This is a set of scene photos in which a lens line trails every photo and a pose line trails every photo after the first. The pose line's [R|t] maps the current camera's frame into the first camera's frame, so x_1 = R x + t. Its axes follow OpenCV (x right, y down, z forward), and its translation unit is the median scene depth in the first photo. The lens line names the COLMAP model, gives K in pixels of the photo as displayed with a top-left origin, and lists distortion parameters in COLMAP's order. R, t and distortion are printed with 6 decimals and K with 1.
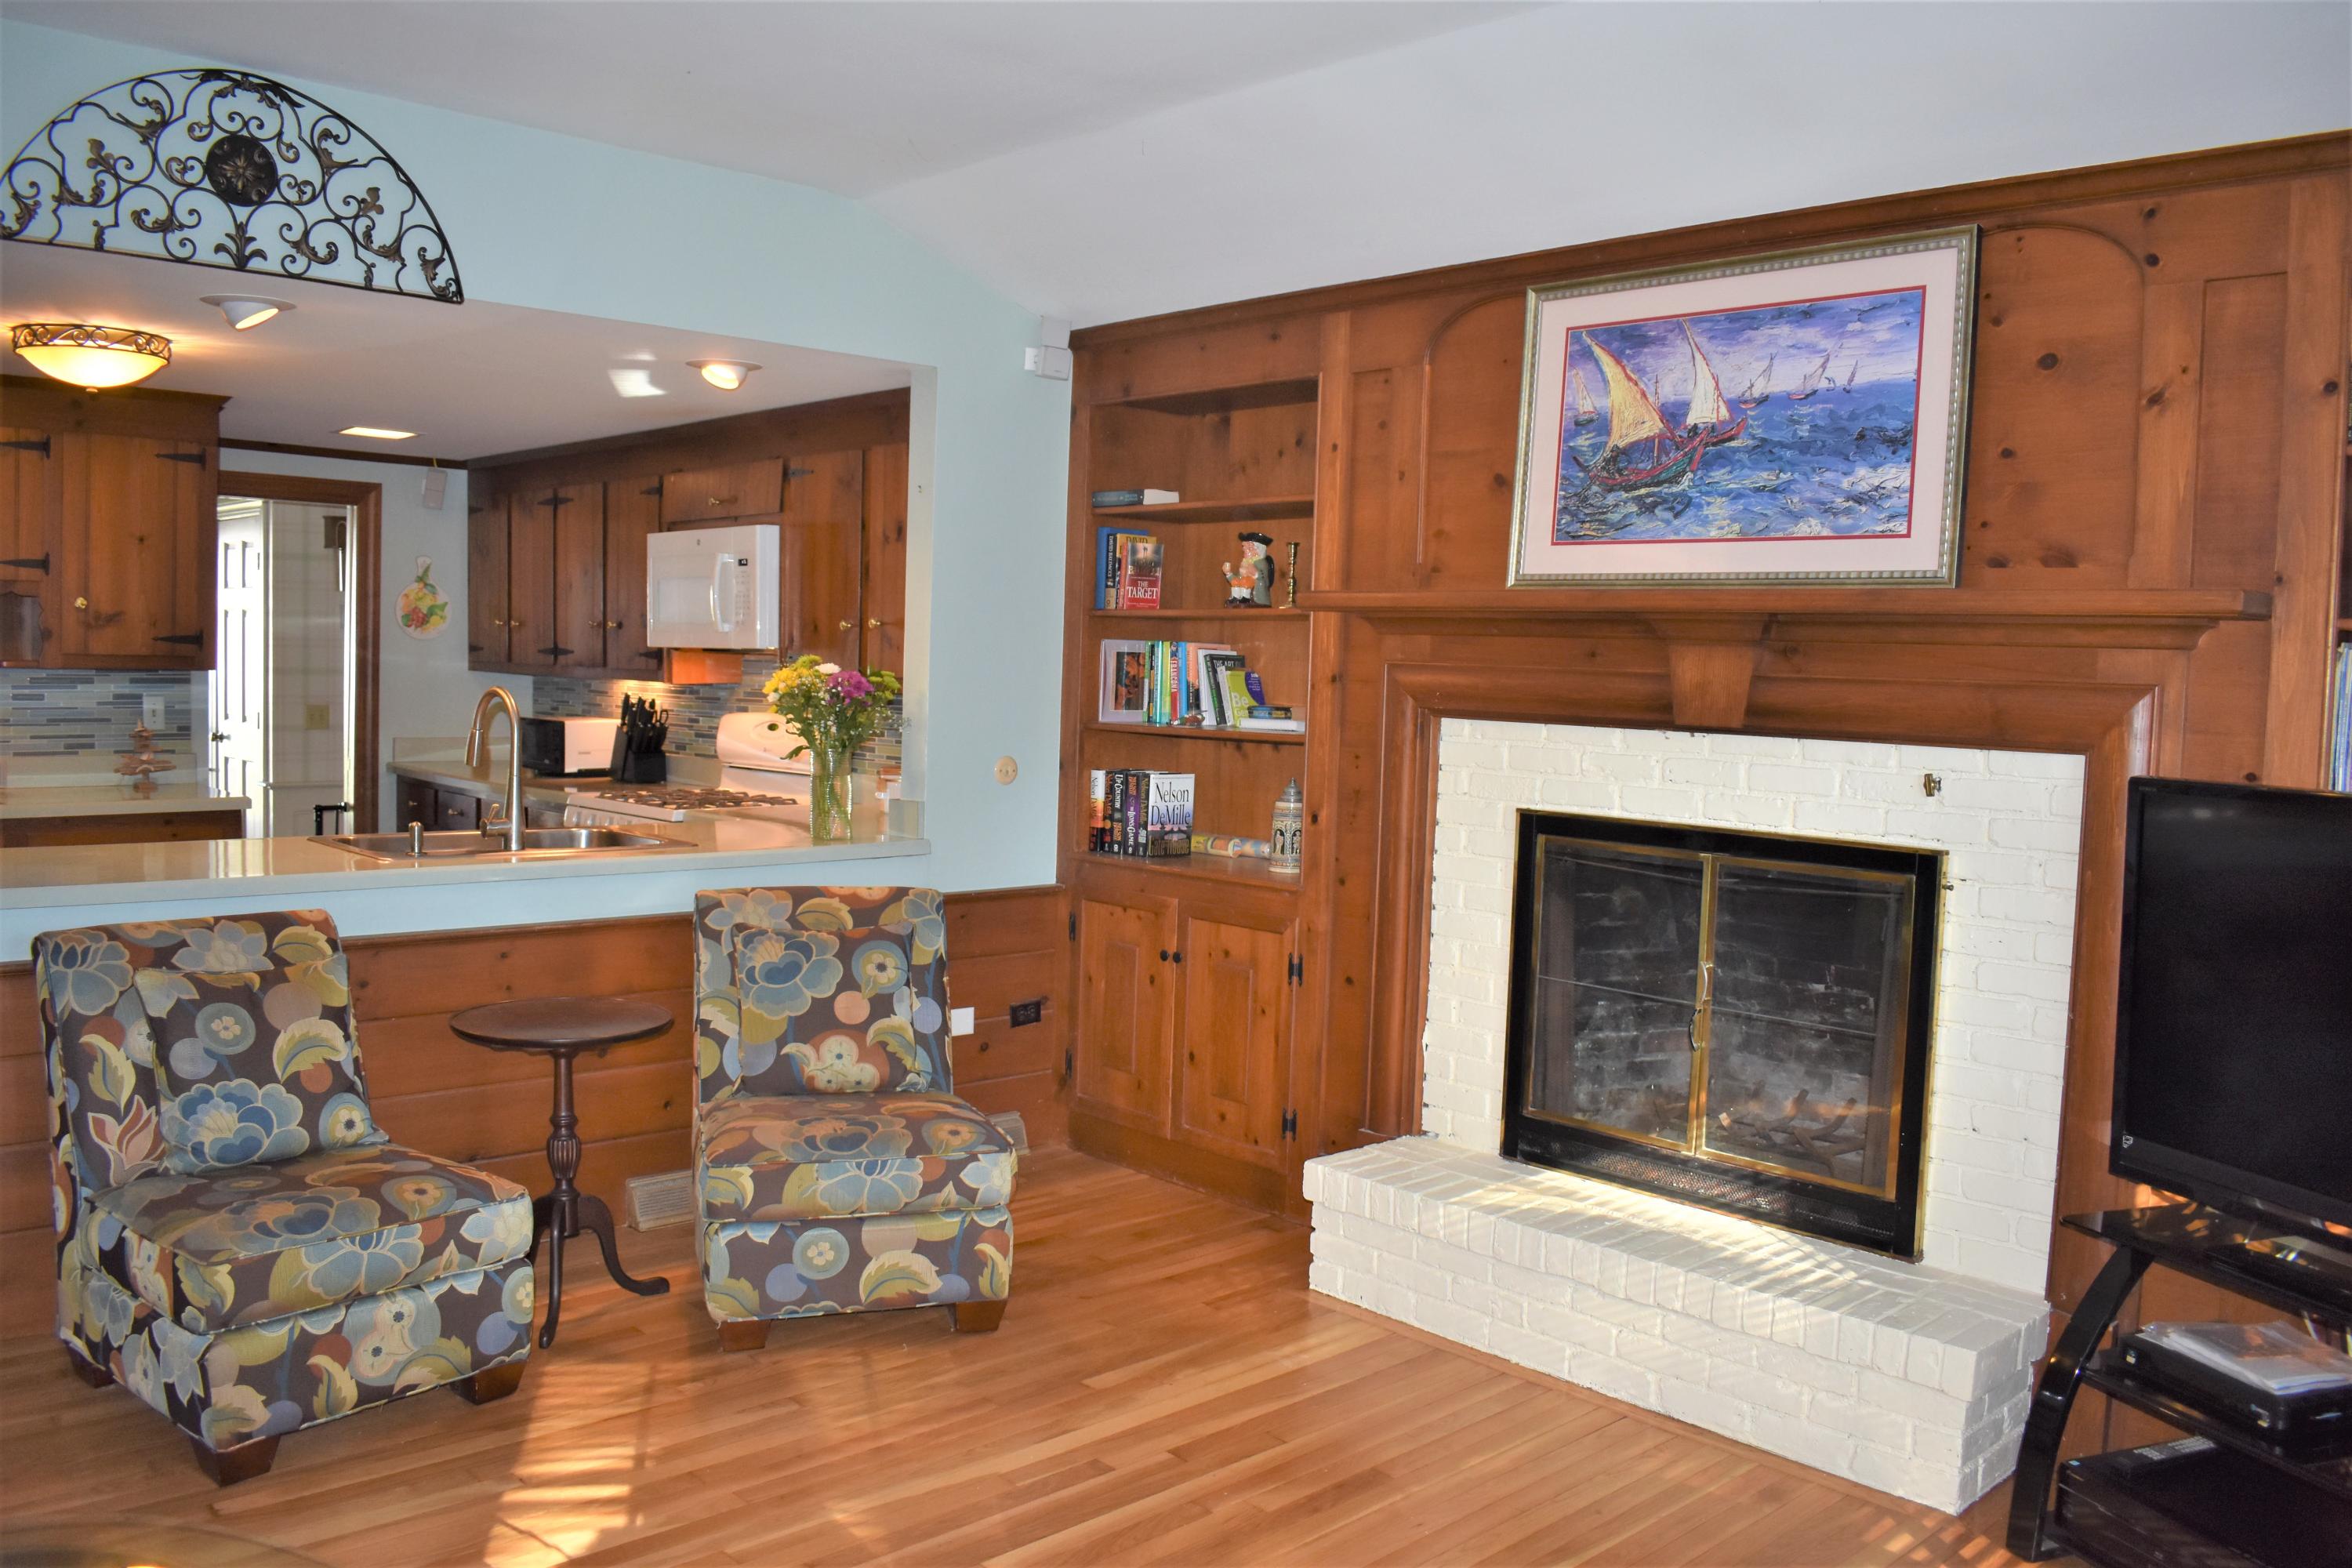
lens RADIAL K [[1858.3, 0, 1176.0], [0, 1858.3, 784.0], [0, 0, 1]] dist [-0.091869, 0.010120]
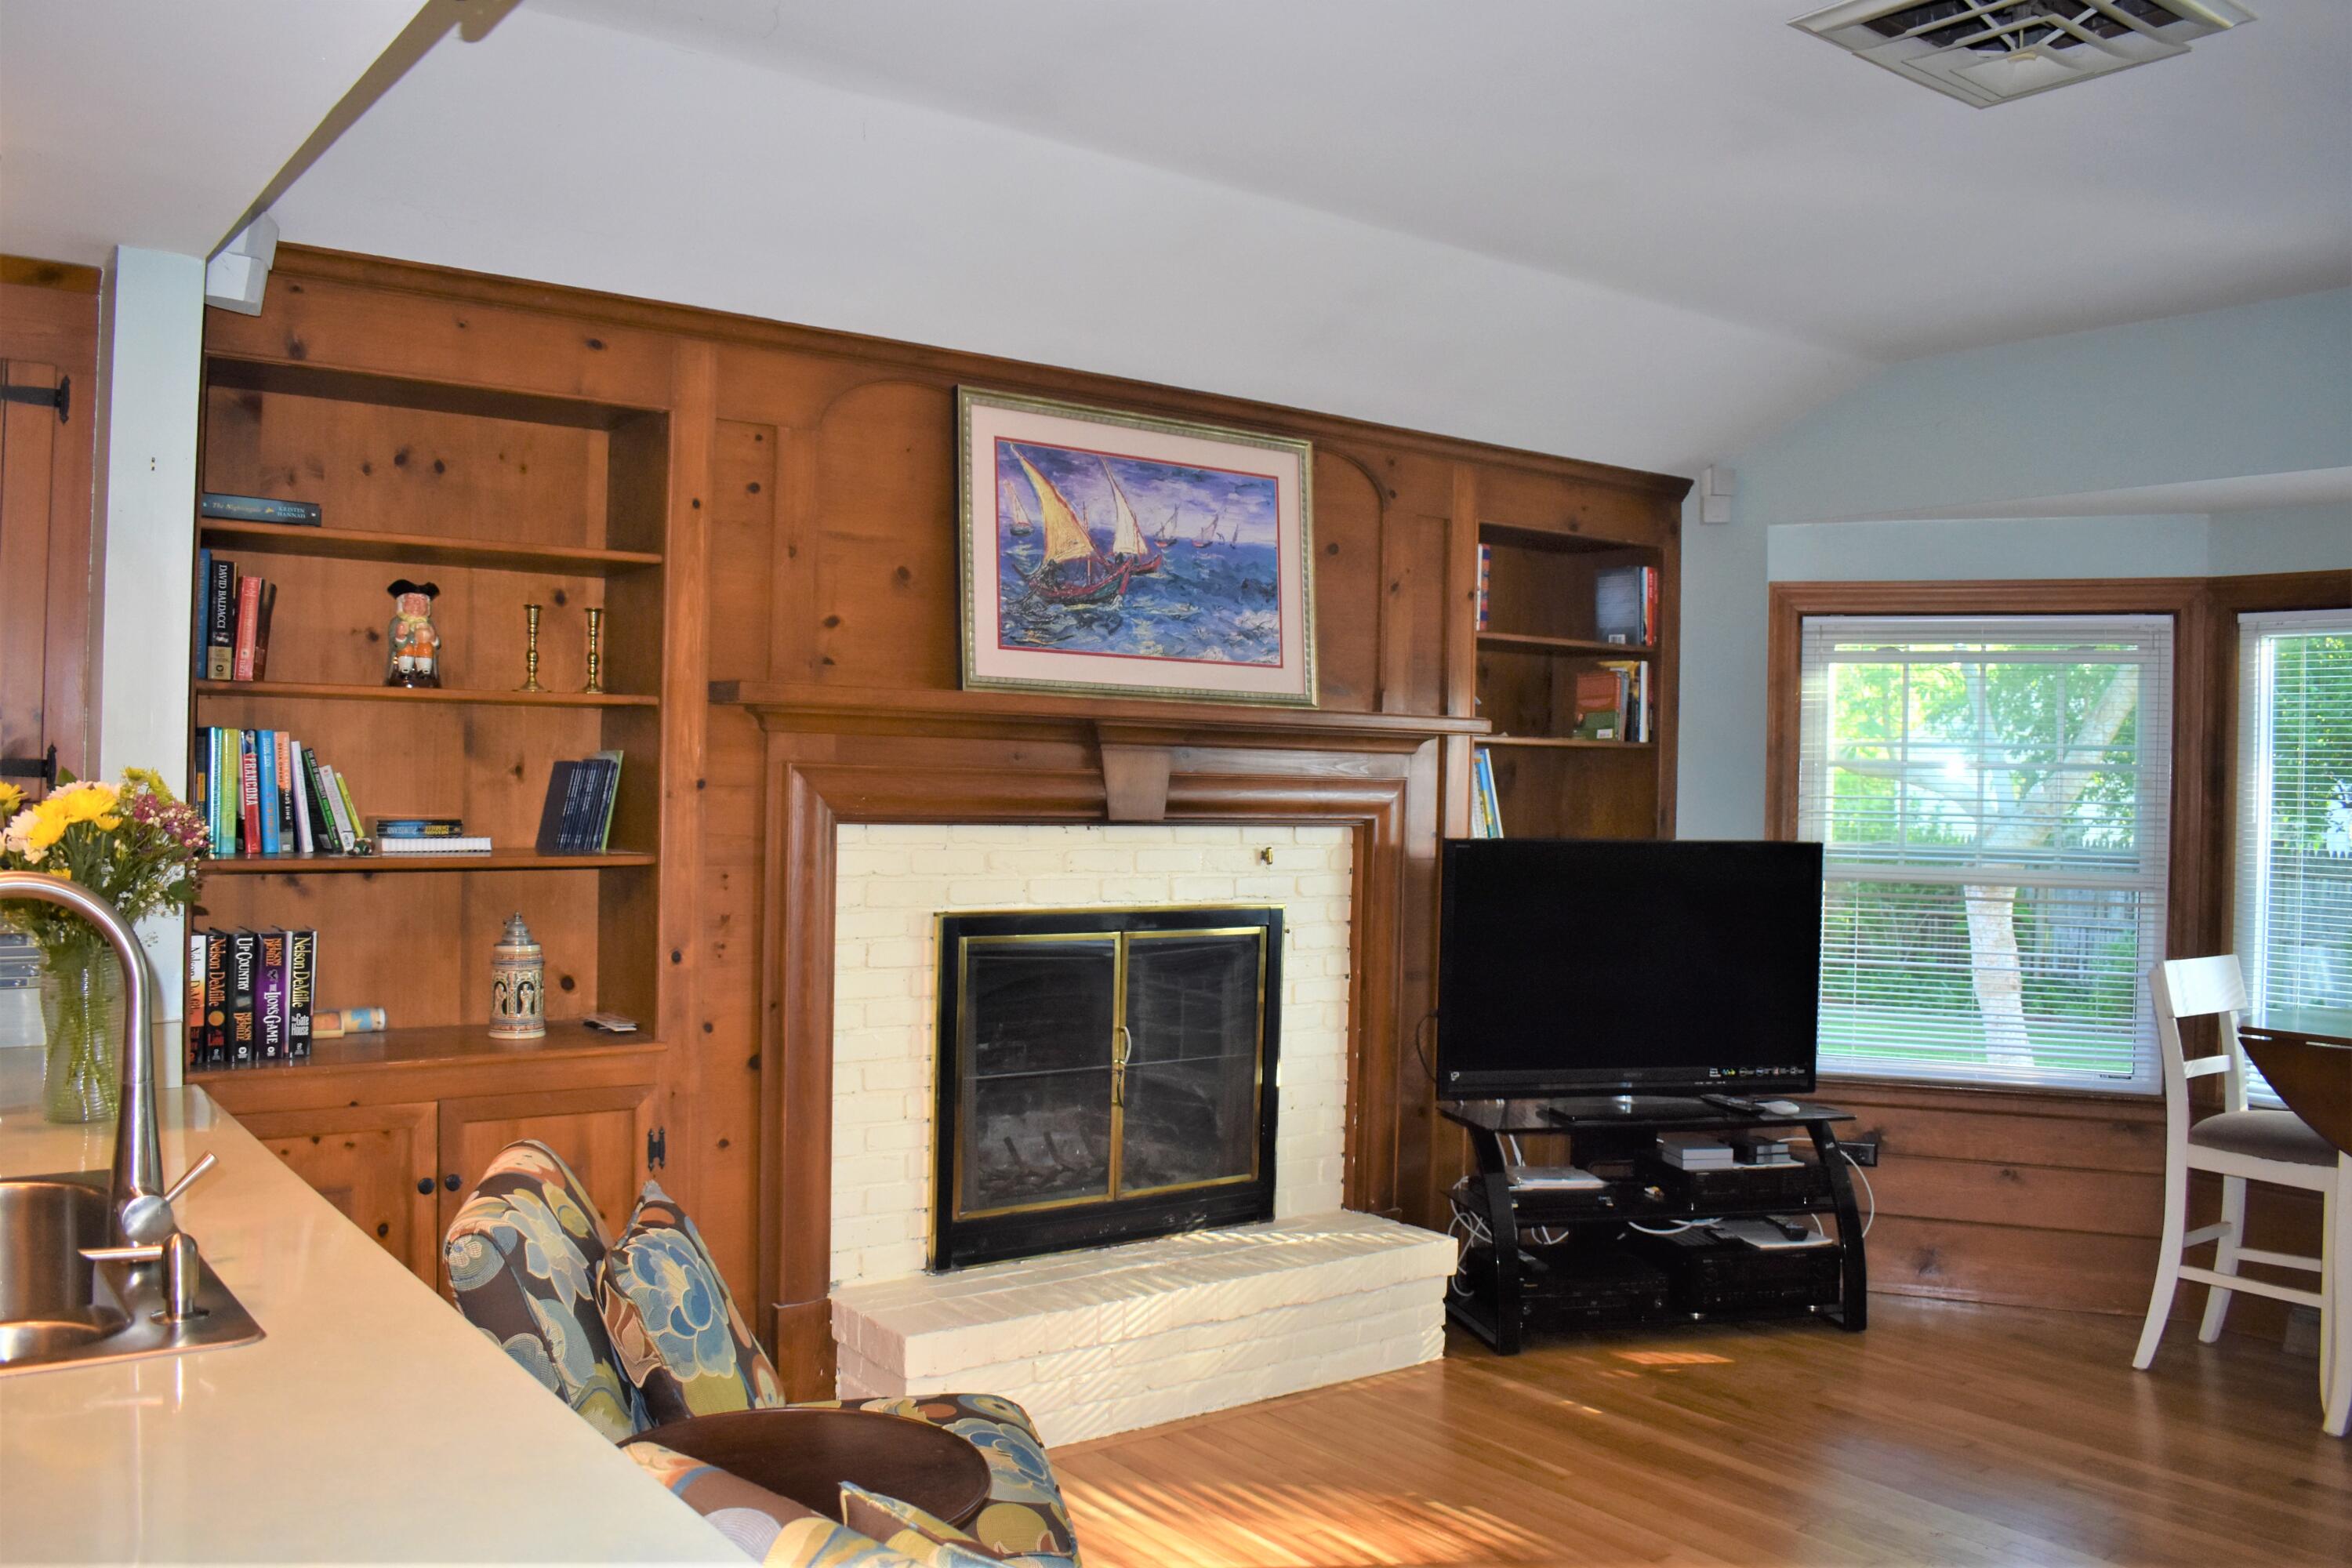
lens RADIAL K [[1912.9, 0, 1176.0], [0, 1912.9, 784.0], [0, 0, 1]] dist [-0.090798, 0.003756]
pose [[0.106953, -0.033822, 0.993689, -0.809477], [0.045981, 0.998520, 0.029037, -0.079001], [-0.993200, 0.042585, 0.108350, 0.772183]]
